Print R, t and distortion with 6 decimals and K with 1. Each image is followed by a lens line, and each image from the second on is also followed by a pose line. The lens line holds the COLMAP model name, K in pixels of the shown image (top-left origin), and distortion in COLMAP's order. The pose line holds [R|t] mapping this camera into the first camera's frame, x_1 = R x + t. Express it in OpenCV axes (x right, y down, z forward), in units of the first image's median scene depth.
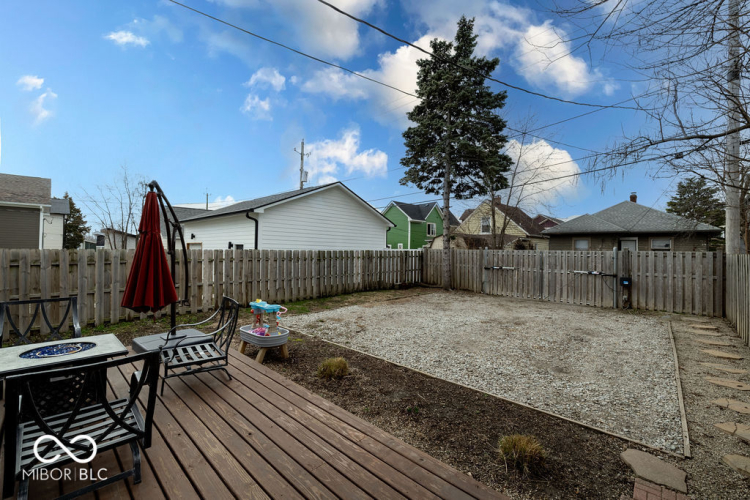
lens RADIAL K [[309.0, 0, 375.0], [0, 309.0, 250.0], [0, 0, 1]] dist [-0.001418, -0.000058]
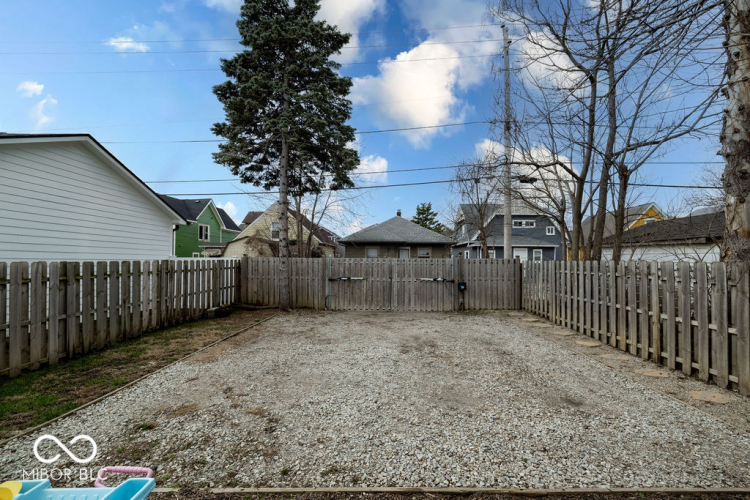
lens RADIAL K [[319.2, 0, 375.2], [0, 319.2, 258.3], [0, 0, 1]] dist [0.002083, -0.000032]
pose [[0.738201, -0.006653, 0.674548, -0.144004], [0.006244, 0.999976, 0.003029, -0.001786], [-0.674552, 0.001976, 0.738224, 0.279761]]
